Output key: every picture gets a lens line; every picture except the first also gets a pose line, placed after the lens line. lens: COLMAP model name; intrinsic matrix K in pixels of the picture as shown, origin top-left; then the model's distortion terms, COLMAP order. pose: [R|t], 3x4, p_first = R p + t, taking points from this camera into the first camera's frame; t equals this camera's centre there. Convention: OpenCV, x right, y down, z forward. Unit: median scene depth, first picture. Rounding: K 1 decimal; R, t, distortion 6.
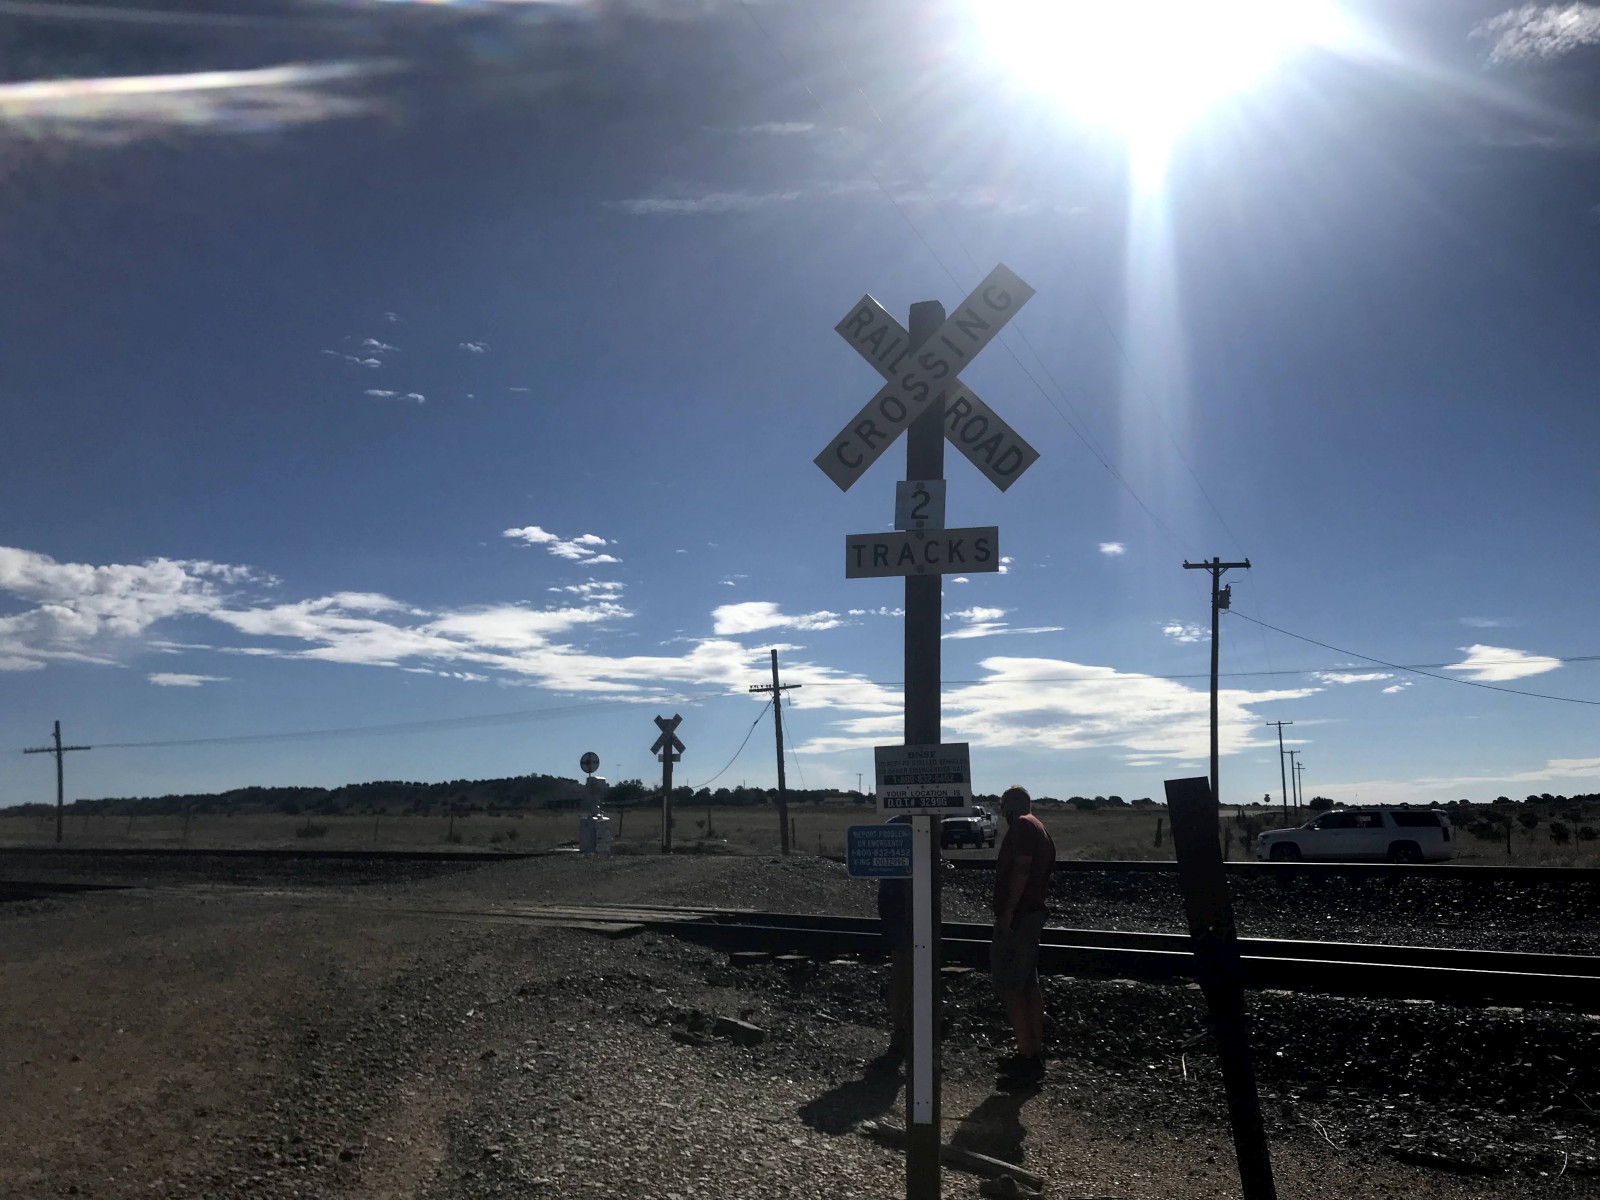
lens RADIAL K [[1317.3, 0, 804.8], [0, 1317.3, 591.1], [0, 0, 1]] dist [0.022851, -0.033113]
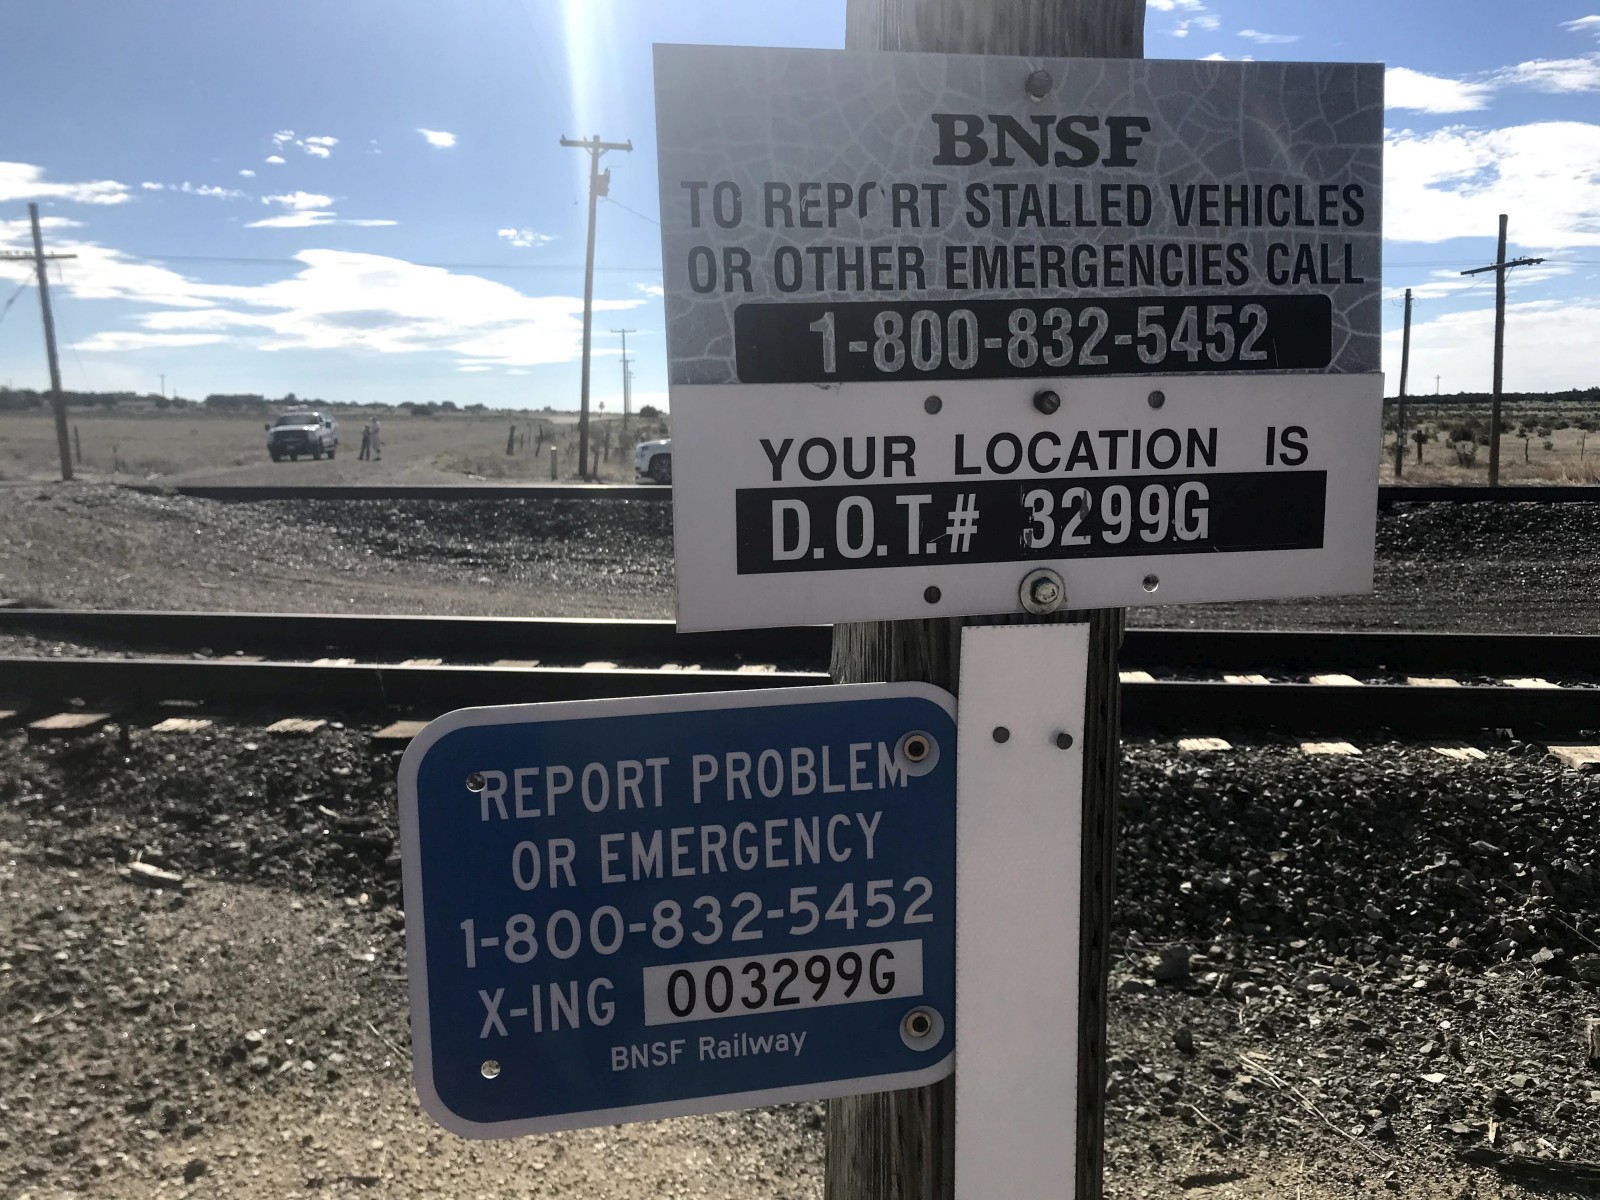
lens RADIAL K [[1317.3, 0, 784.5], [0, 1317.3, 563.9], [0, 0, 1]] dist [0.022851, -0.033113]
pose [[0.887424, -0.049292, 0.458311, 0.002563], [-0.077906, 0.963924, 0.254520, 0.039287], [-0.454324, -0.261572, 0.851569, 0.264797]]
